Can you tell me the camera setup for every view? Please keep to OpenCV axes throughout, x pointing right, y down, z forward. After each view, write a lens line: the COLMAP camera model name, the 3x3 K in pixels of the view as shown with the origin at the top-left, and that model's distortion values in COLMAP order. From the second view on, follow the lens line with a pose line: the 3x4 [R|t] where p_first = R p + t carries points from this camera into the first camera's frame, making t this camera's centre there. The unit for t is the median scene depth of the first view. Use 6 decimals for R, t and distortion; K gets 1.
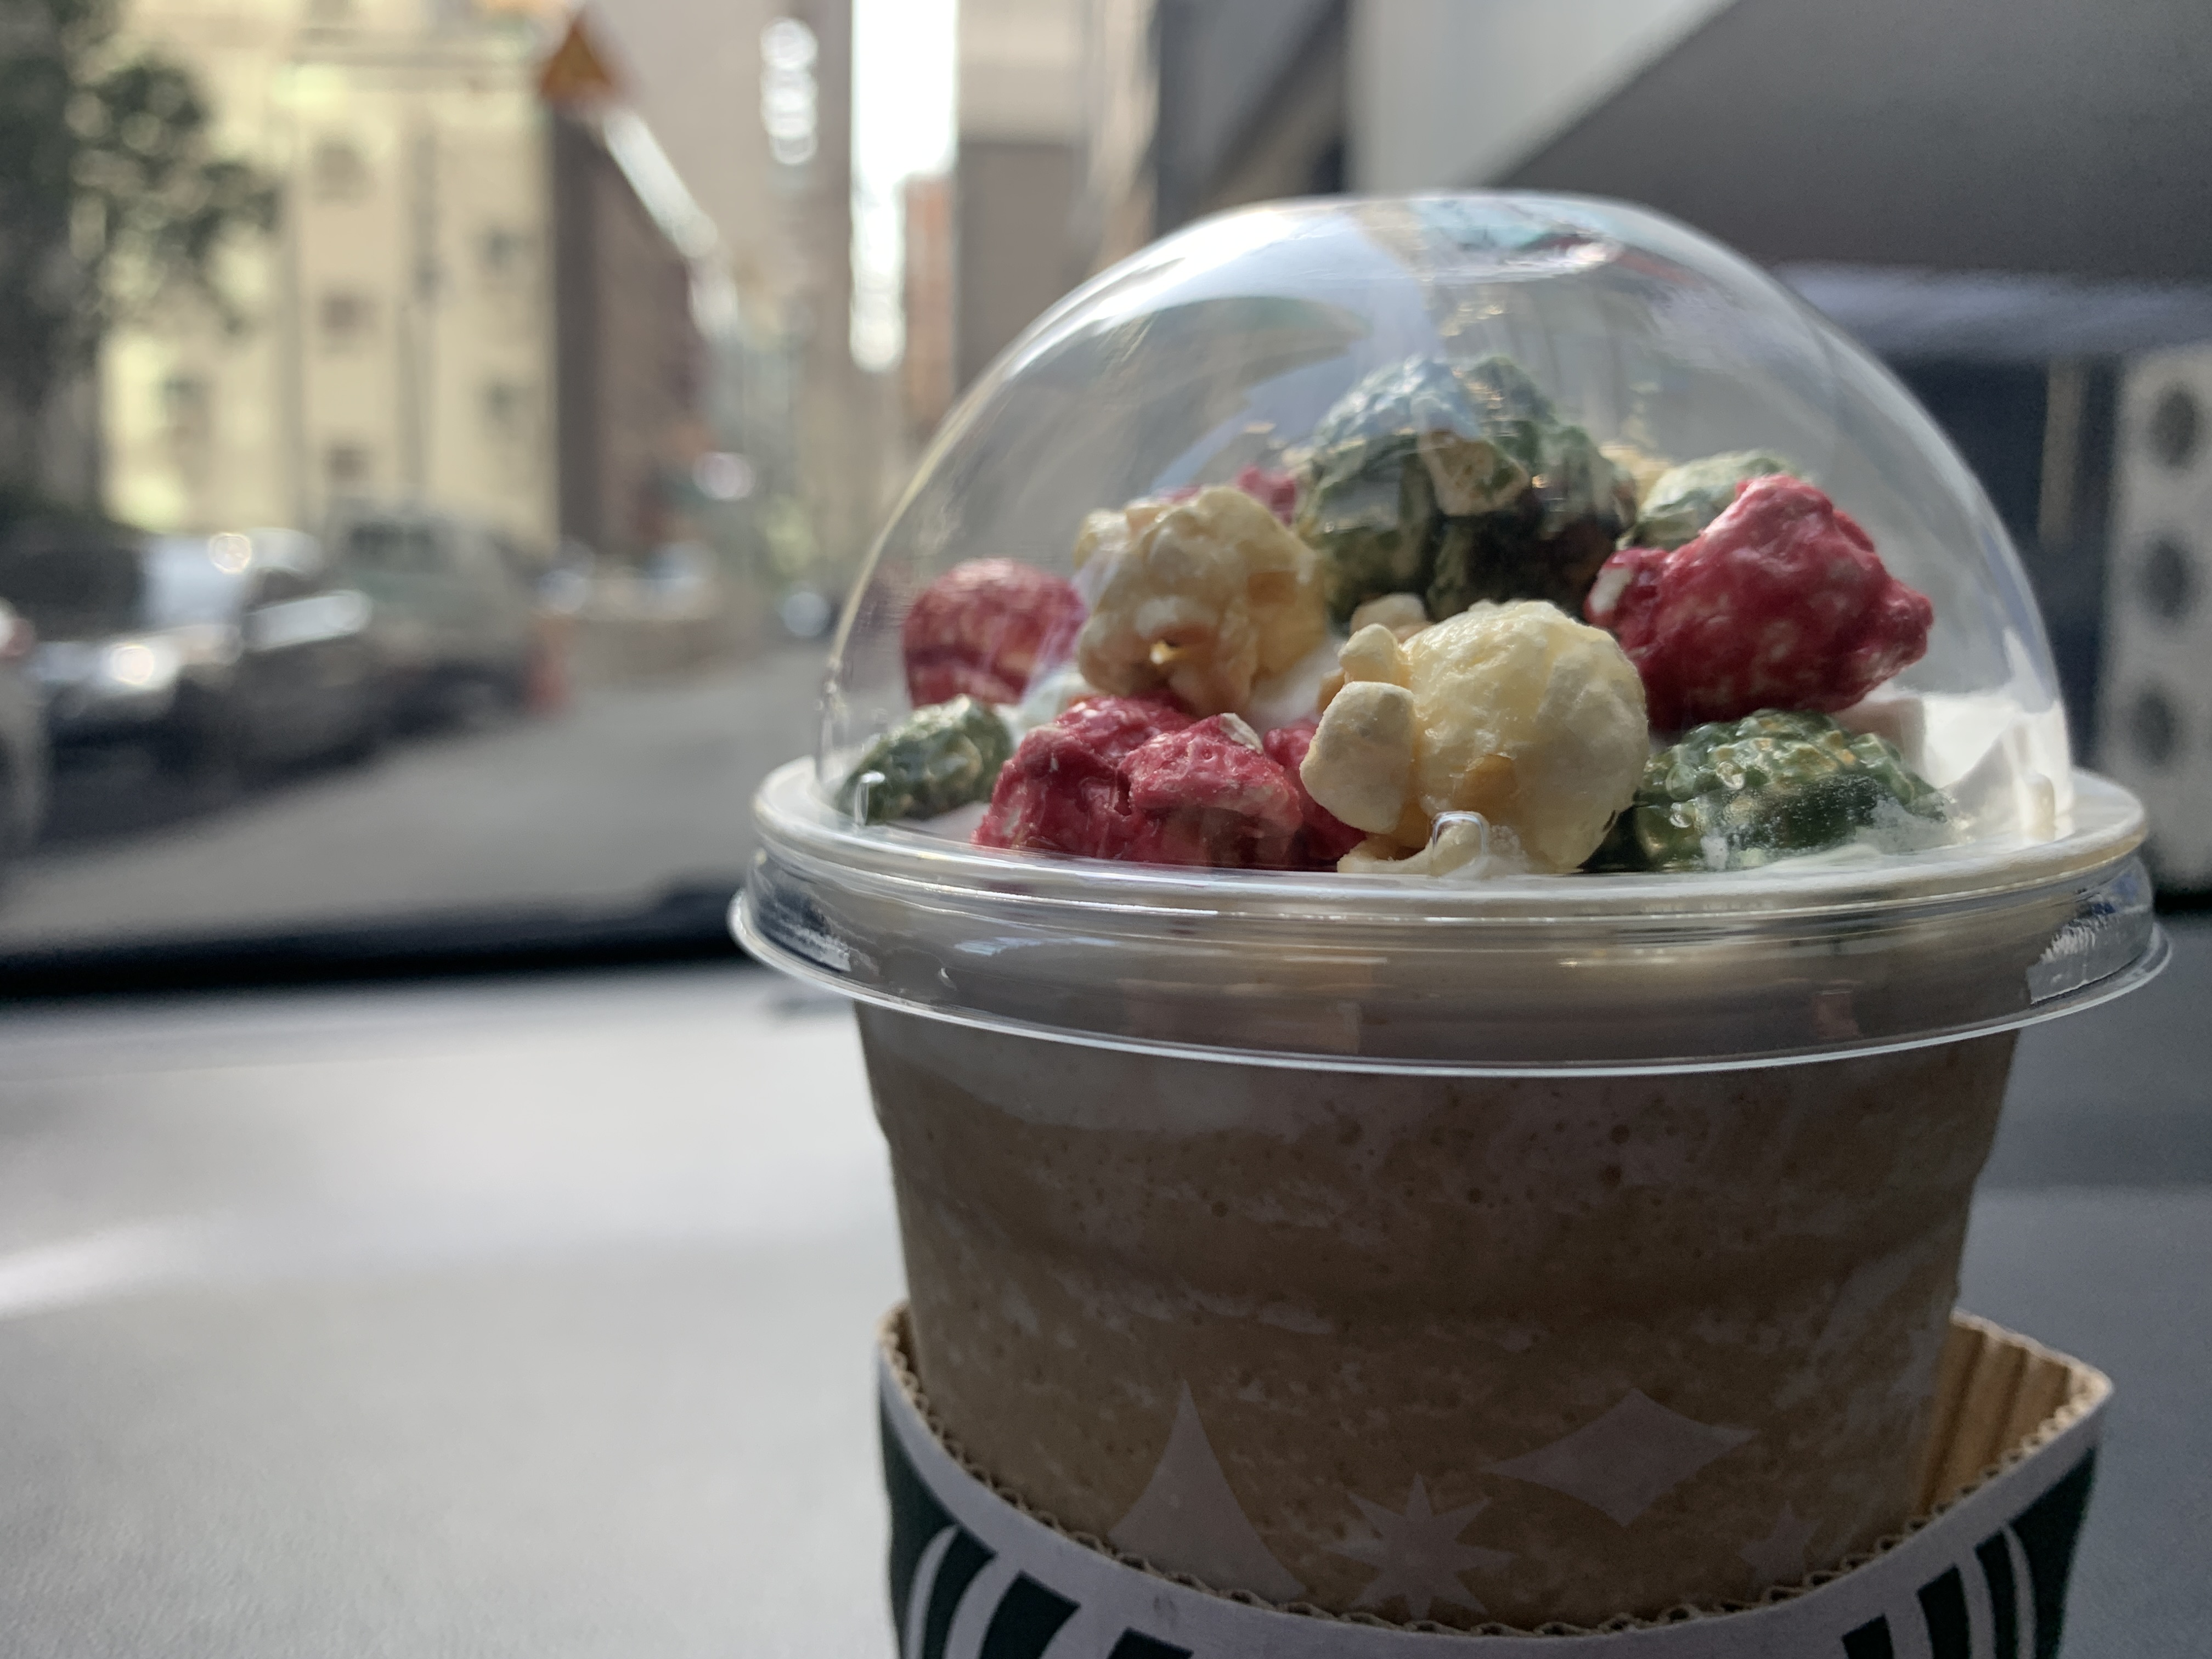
lens RADIAL K [[2029.4, 0, 1106.0], [0, 2029.4, 829.5], [0, 0, 1]] dist [0.211401, -0.520539]
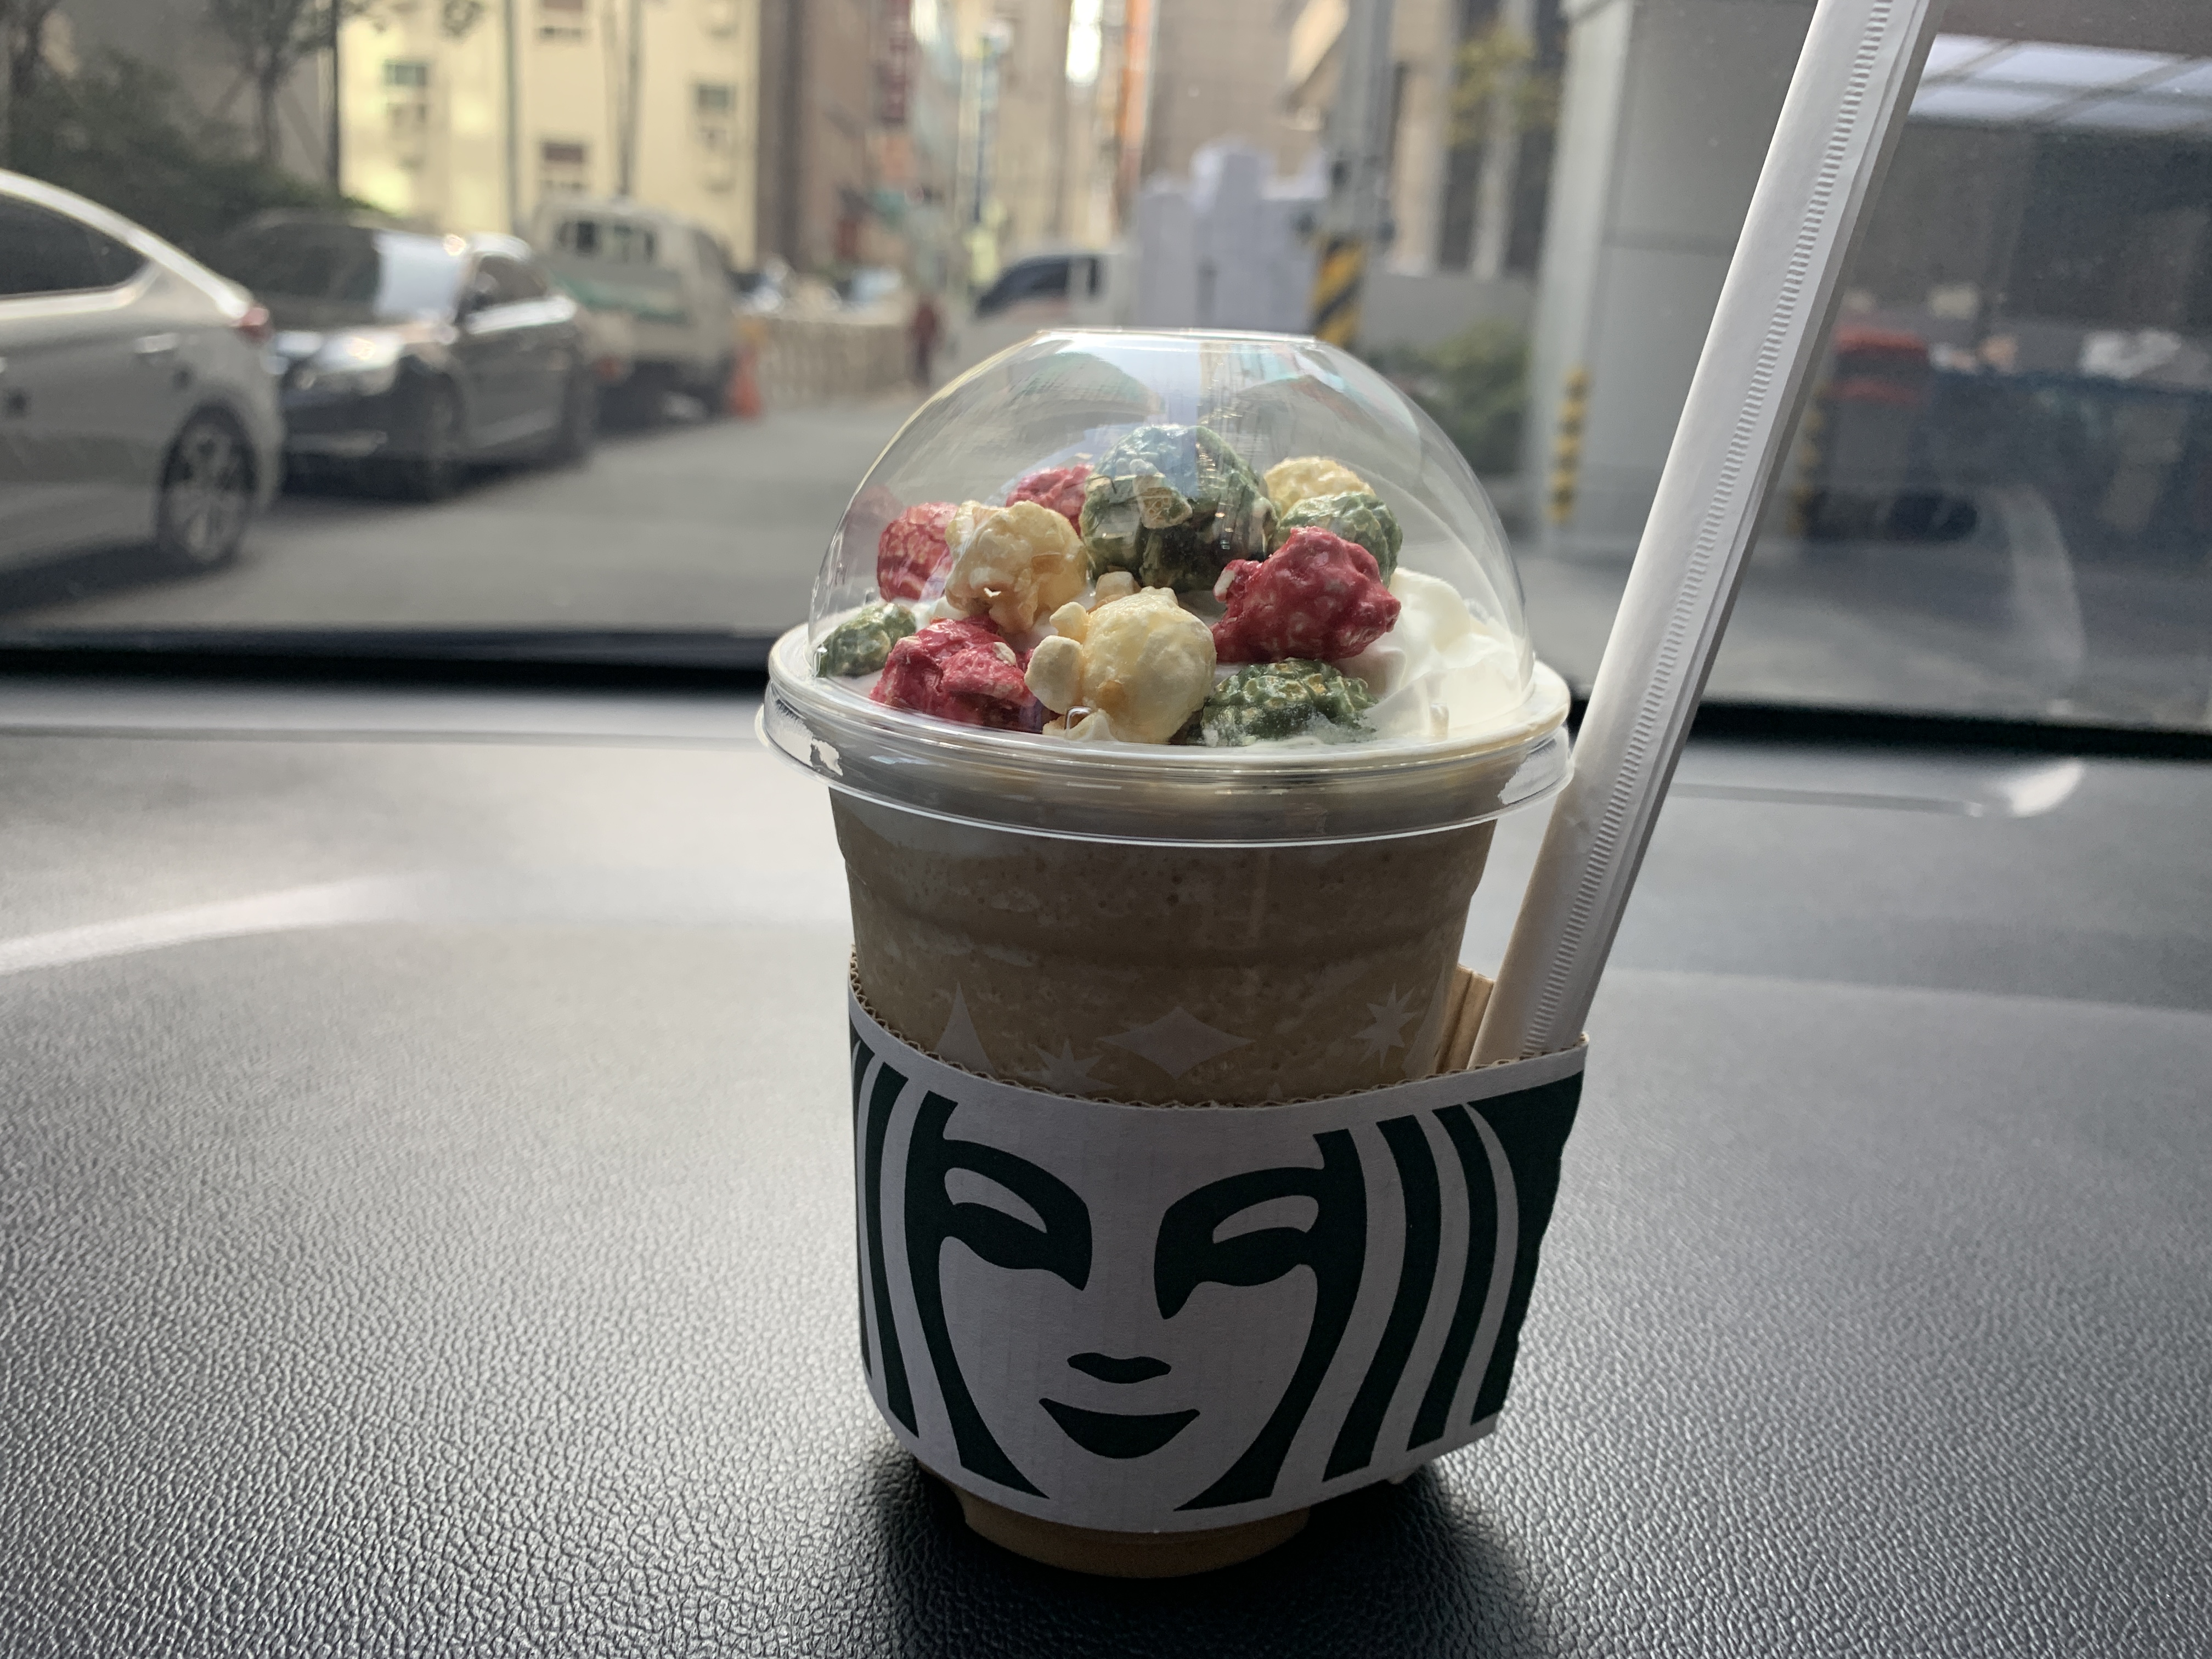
lens RADIAL K [[2029.4, 0, 1106.0], [0, 2029.4, 829.5], [0, 0, 1]] dist [0.211401, -0.520539]
pose [[0.993355, 0.078986, -0.083707, 0.315211], [-0.067089, 0.988369, 0.136473, -0.142038], [0.093513, -0.129951, 0.987101, -0.828523]]
